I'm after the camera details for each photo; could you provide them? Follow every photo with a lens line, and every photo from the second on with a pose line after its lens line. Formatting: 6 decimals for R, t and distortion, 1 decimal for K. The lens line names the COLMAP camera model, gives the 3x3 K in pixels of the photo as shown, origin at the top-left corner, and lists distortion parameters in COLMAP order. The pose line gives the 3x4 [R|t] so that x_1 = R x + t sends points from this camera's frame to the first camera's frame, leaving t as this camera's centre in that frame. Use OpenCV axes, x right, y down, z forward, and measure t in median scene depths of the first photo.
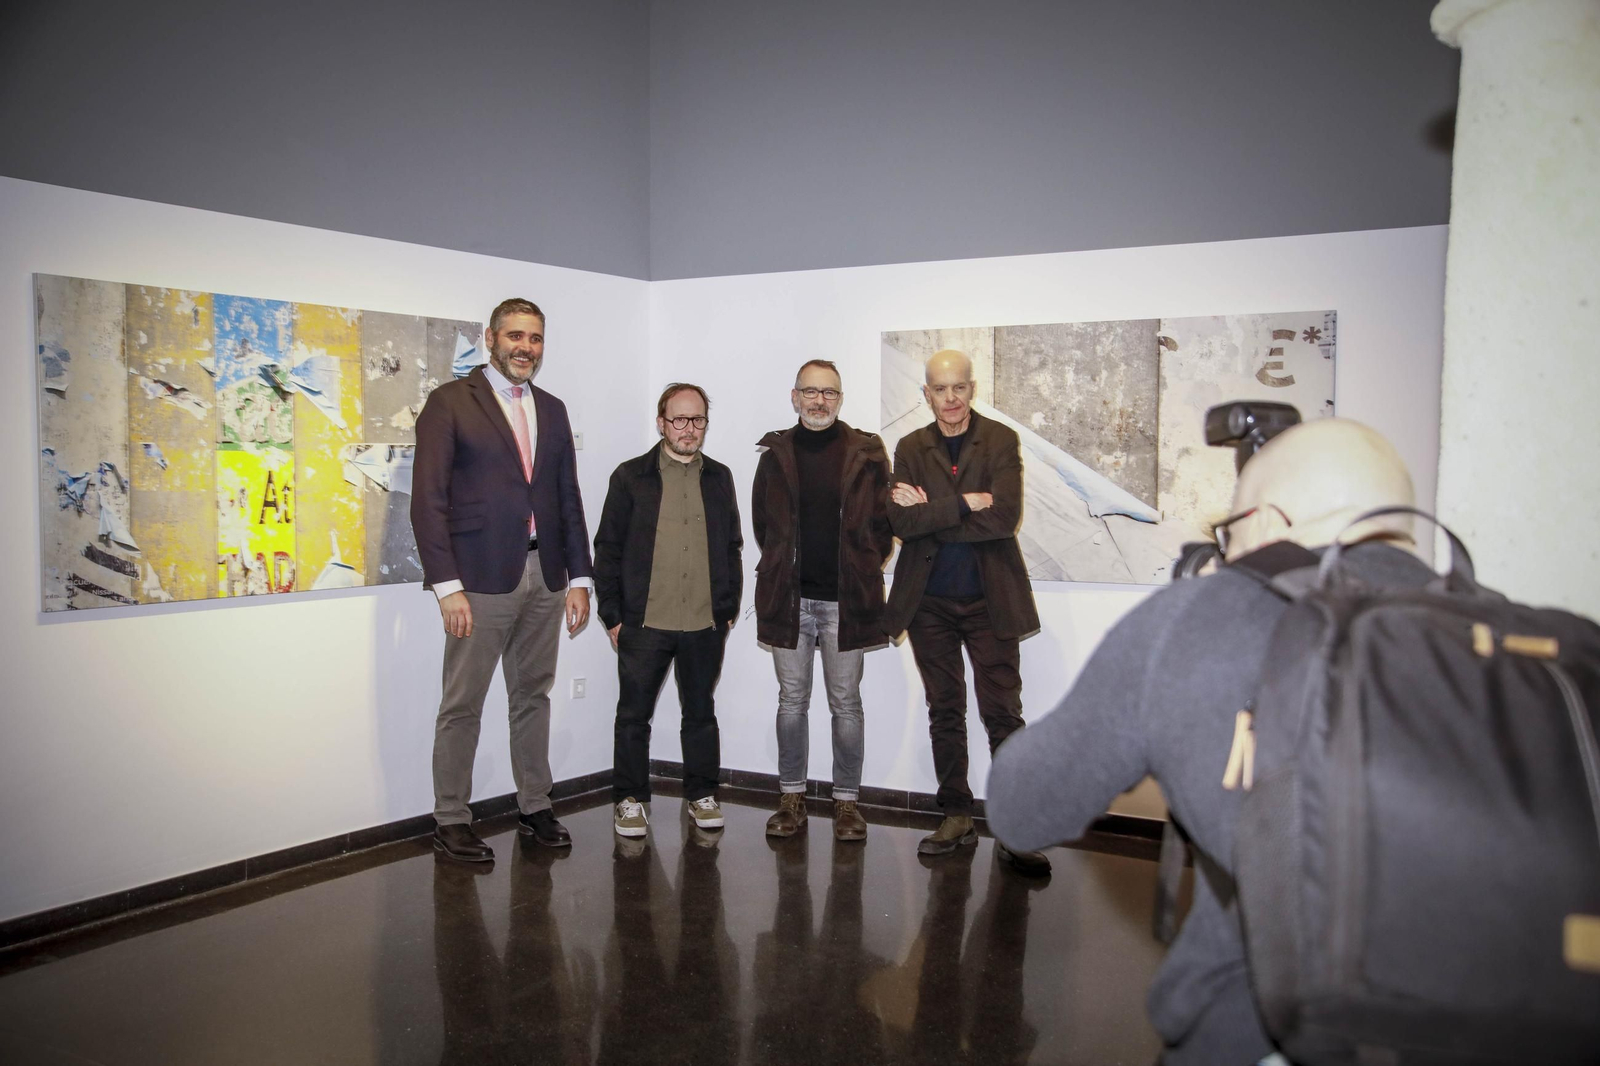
lens RADIAL K [[1574.4, 0, 800.0], [0, 1574.4, 533.0], [0, 0, 1]] dist [0.002277, 0.001819]
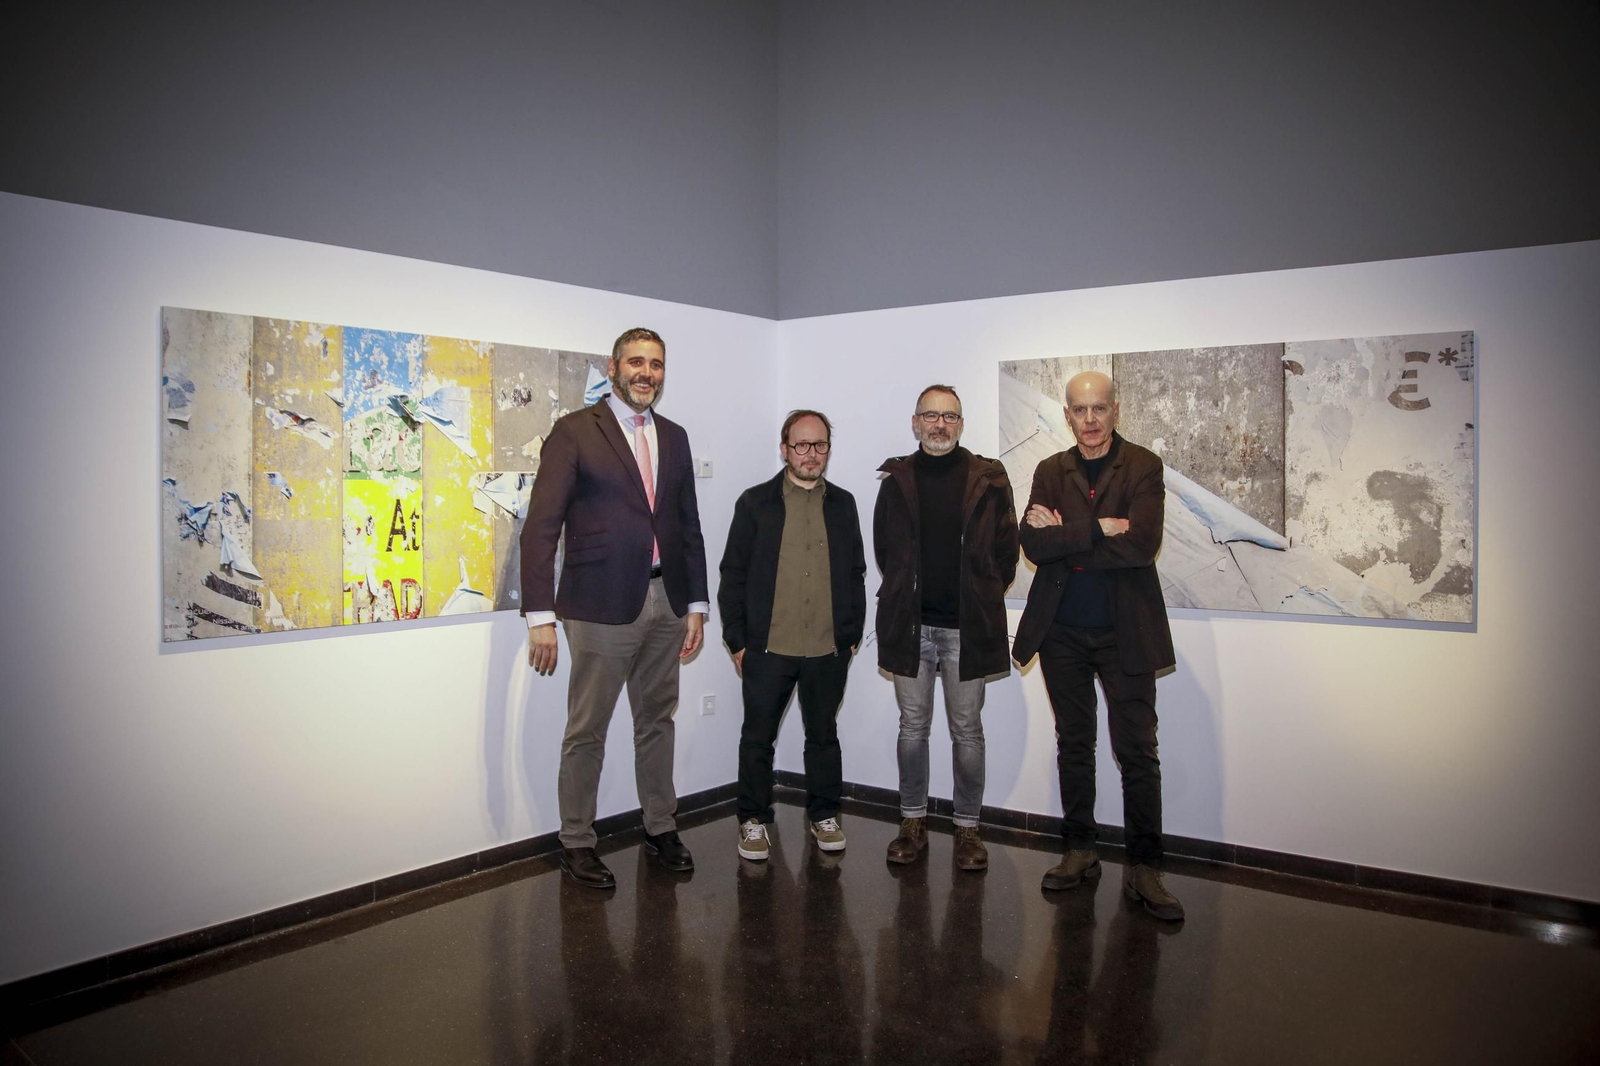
lens RADIAL K [[1238.9, 0, 873.6], [0, 1238.9, 534.7], [0, 0, 1]] dist [-0.170553, -0.000320]
pose [[0.999298, -0.001484, -0.037434, -0.000557], [0.001123, 0.999953, -0.009676, -0.008358], [0.037447, 0.009627, 0.999252, 0.225781]]
